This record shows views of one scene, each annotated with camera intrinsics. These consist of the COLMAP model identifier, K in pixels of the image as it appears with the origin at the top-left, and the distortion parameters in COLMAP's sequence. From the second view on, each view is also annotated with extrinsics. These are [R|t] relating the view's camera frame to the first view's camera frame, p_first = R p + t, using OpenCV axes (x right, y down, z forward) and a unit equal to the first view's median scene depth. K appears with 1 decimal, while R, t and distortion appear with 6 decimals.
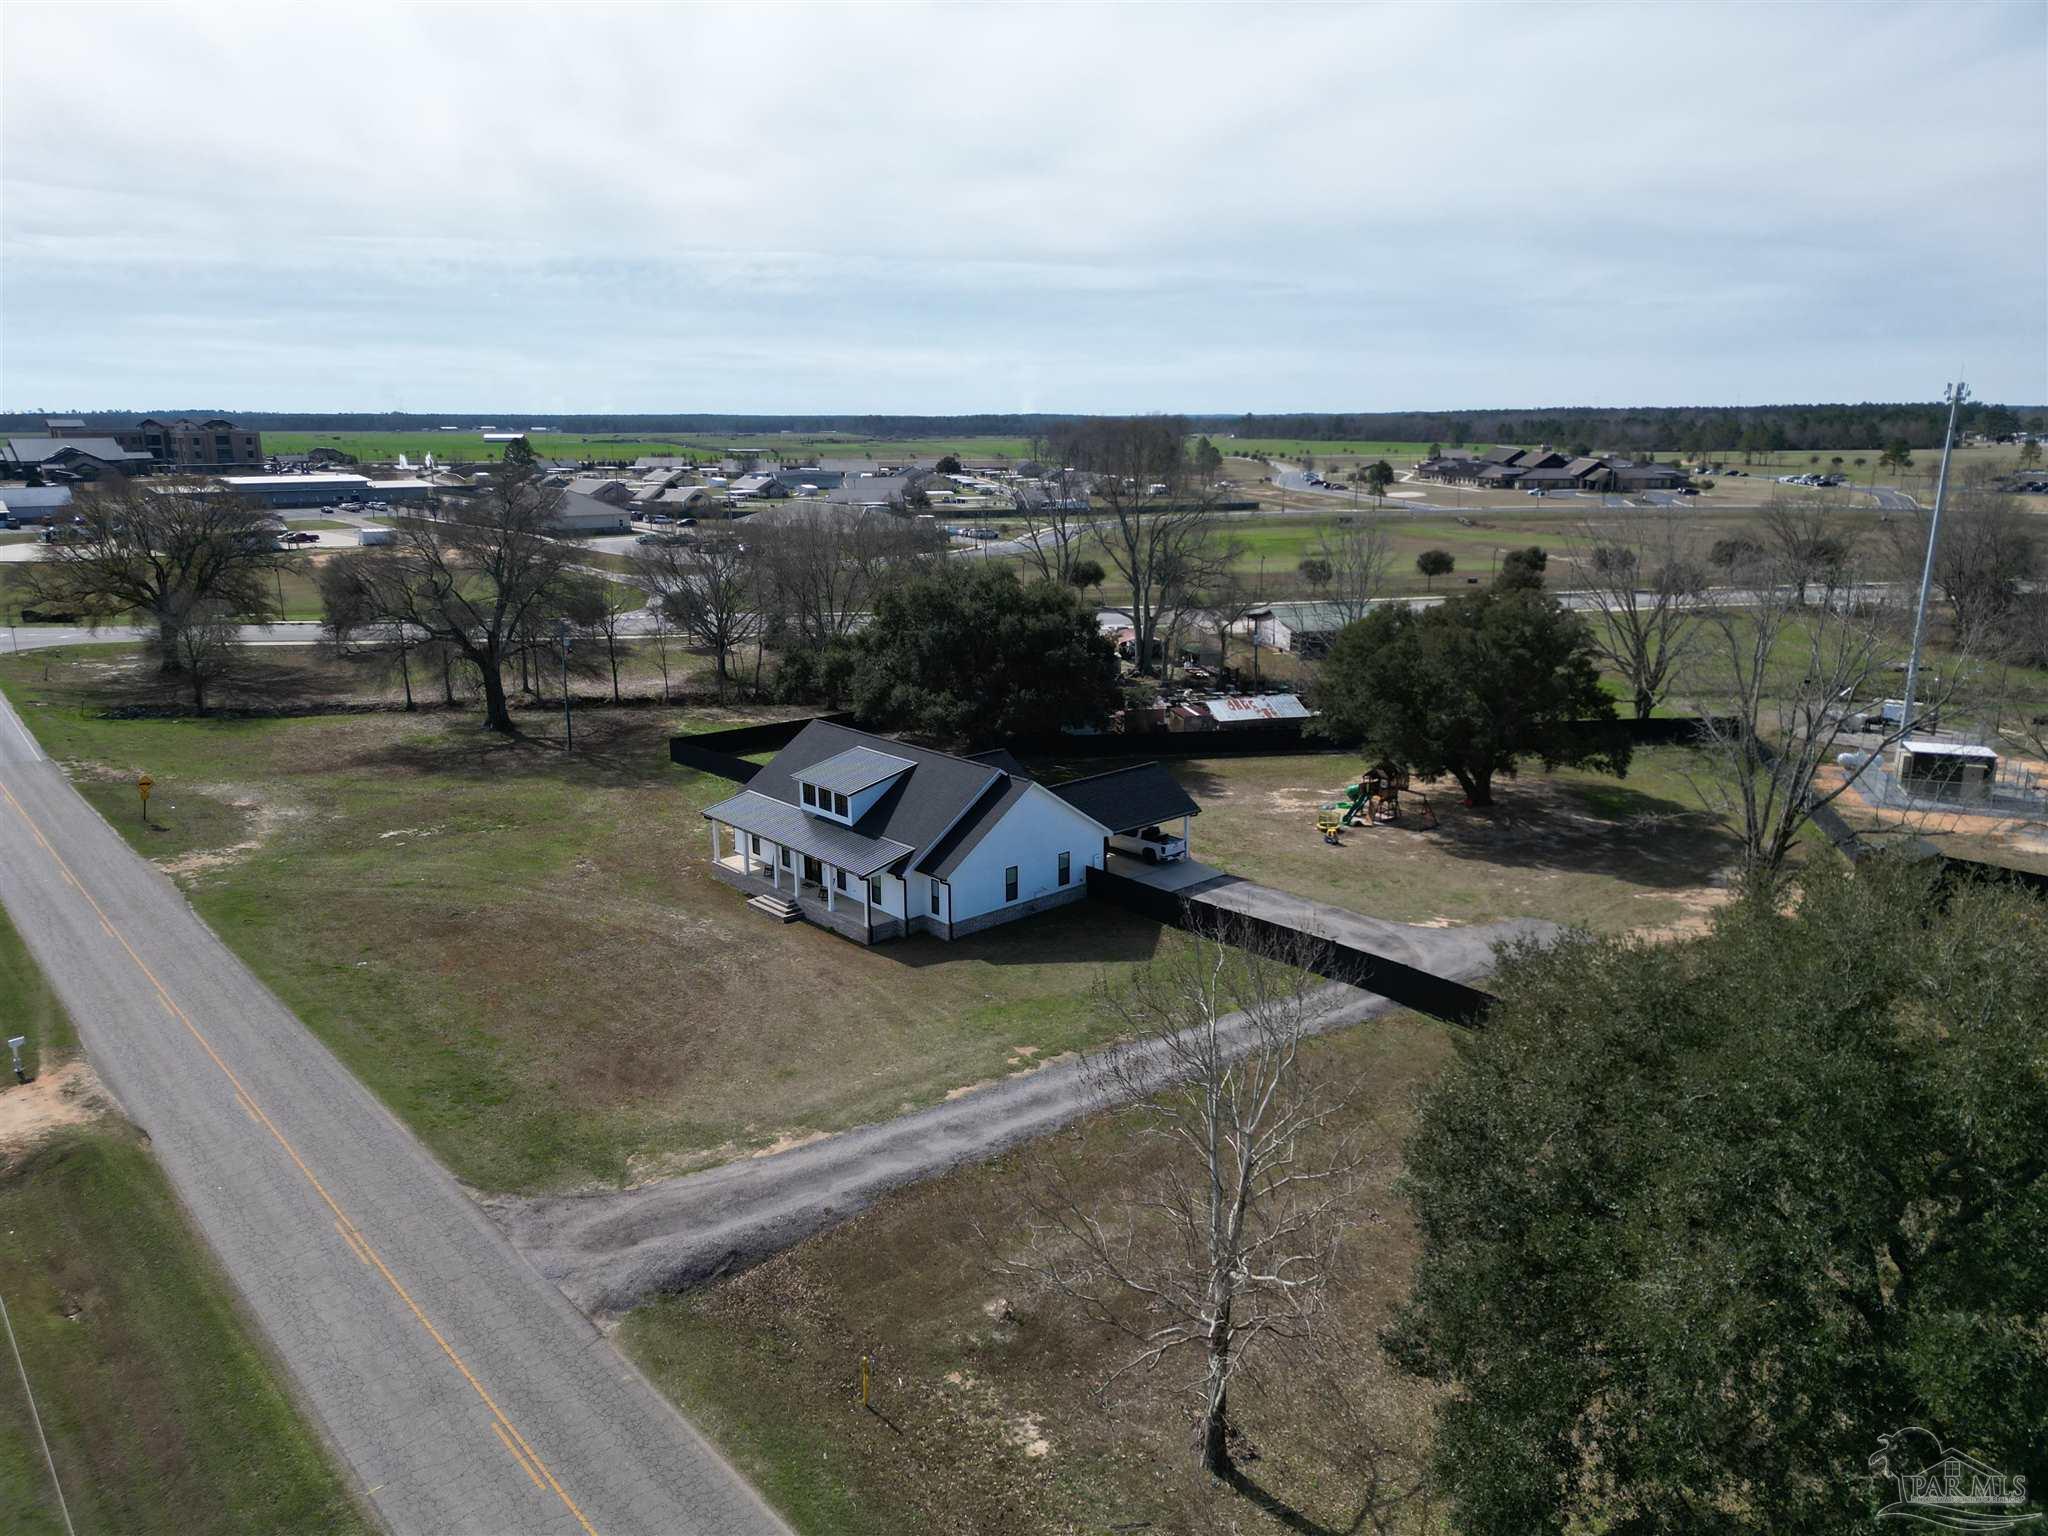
lens RADIAL K [[1416.9, 0, 1024.0], [0, 1416.9, 768.0], [0, 0, 1]] dist [0.061601, -0.062069]
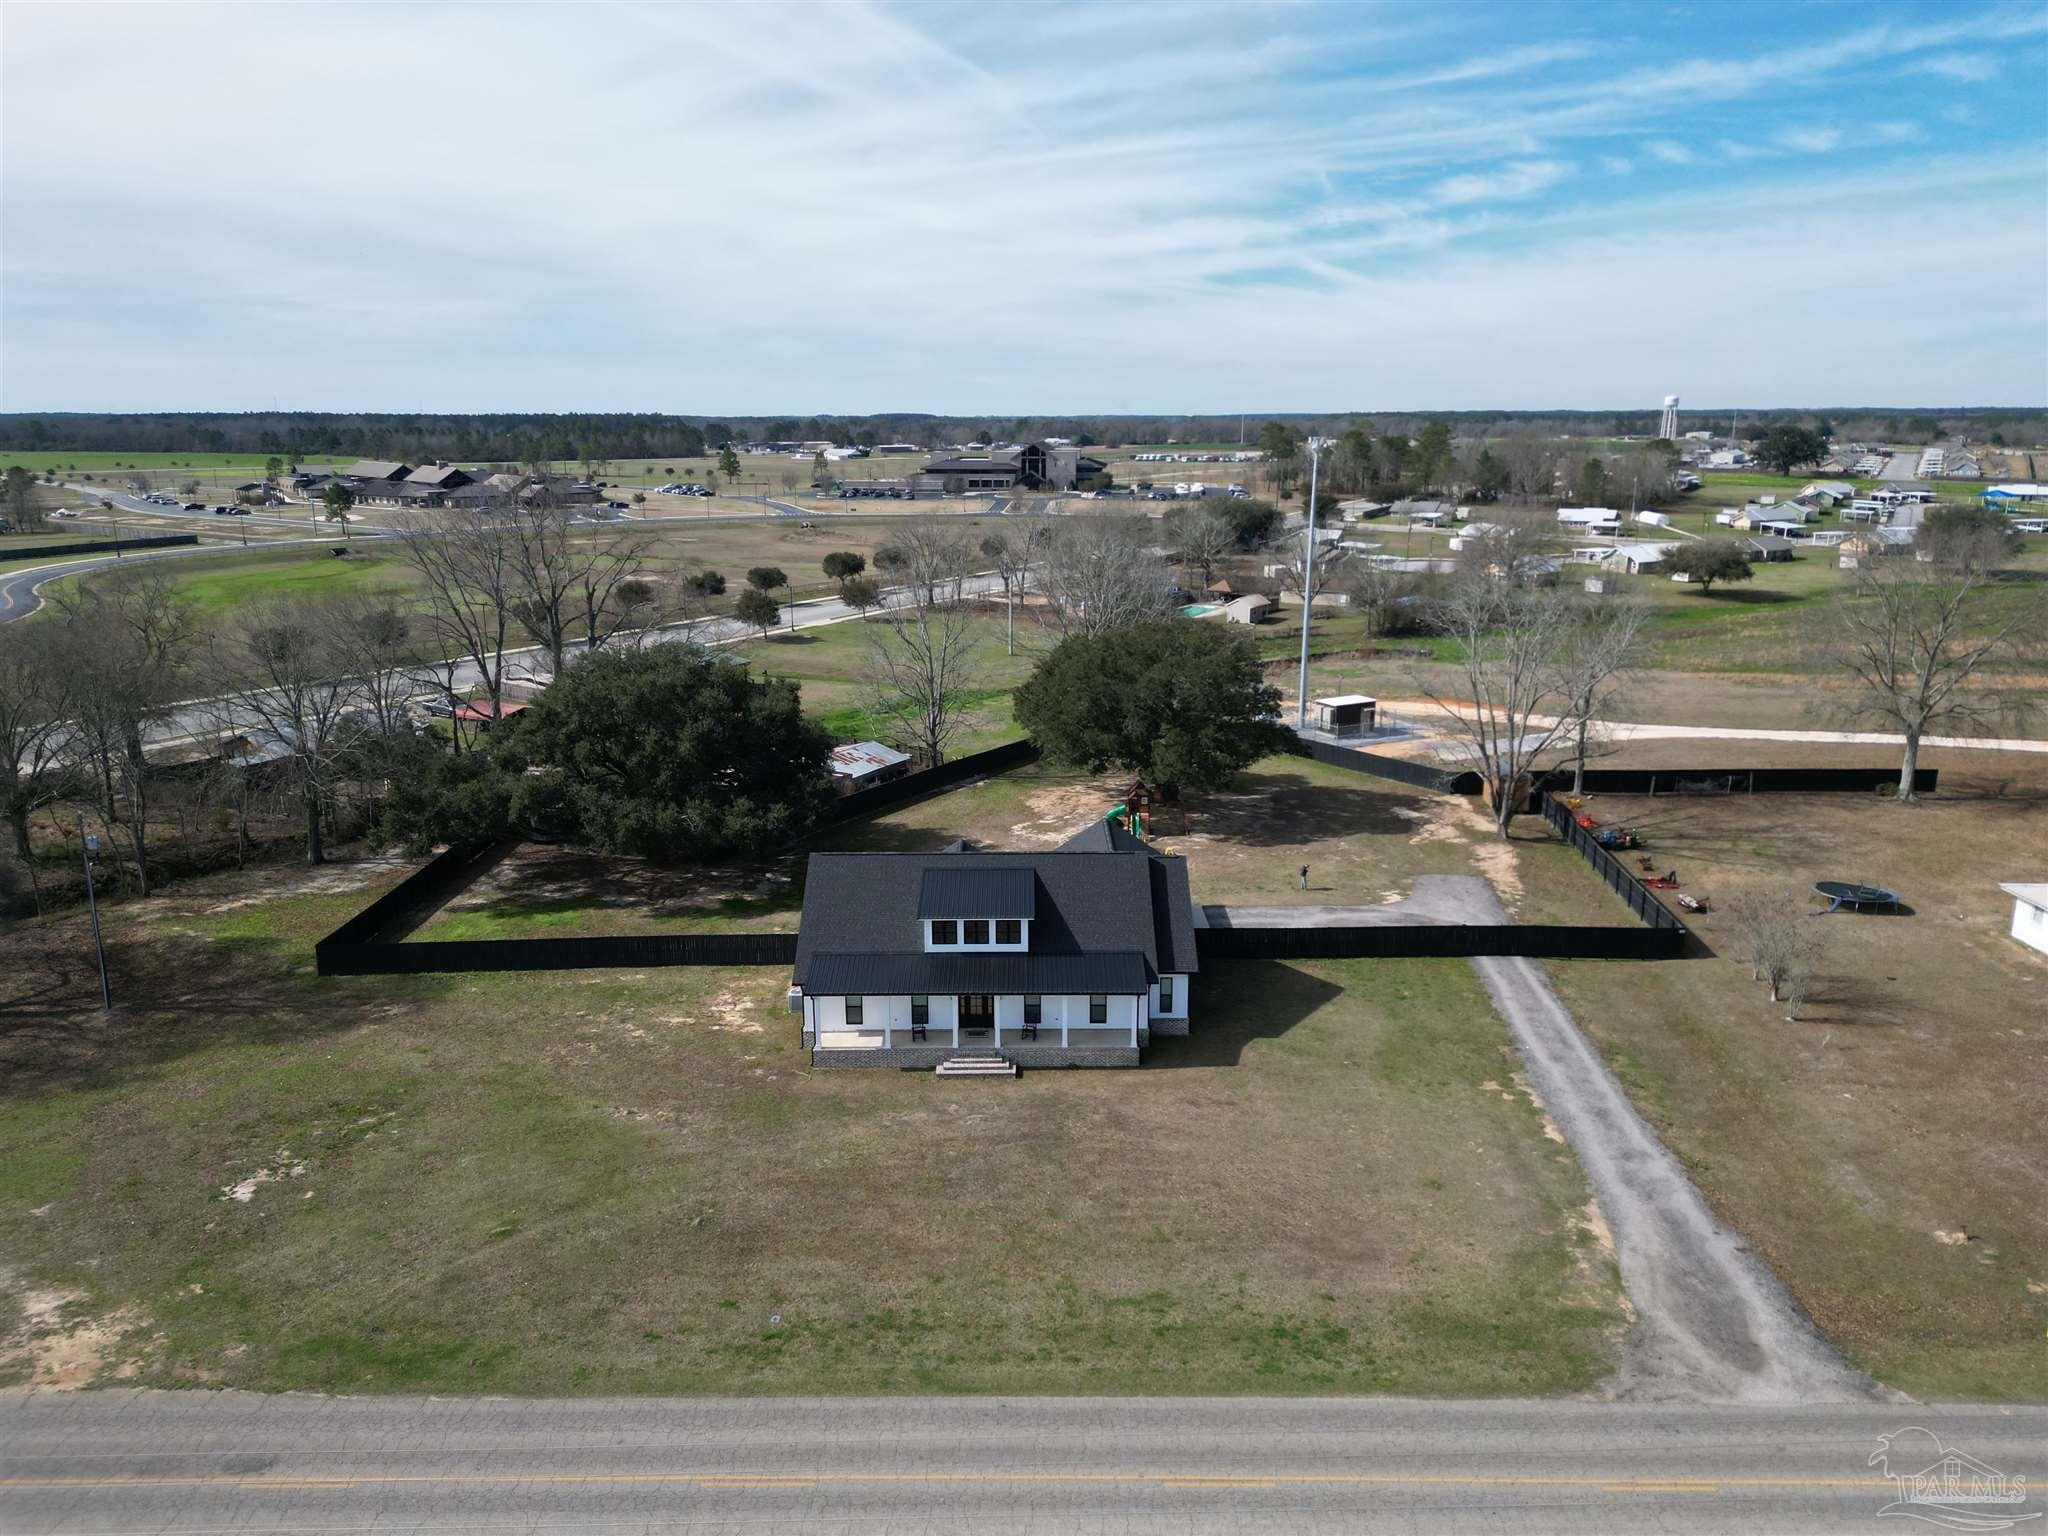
lens RADIAL K [[1417.5, 0, 1025.6], [0, 1417.5, 747.7], [0, 0, 1]] dist [0.092686, -0.166060]
pose [[0.662225, -0.166710, 0.730525, -0.831429], [0.175186, 0.982363, 0.065374, -0.160021], [-0.728539, 0.084685, 0.679750, 0.406024]]
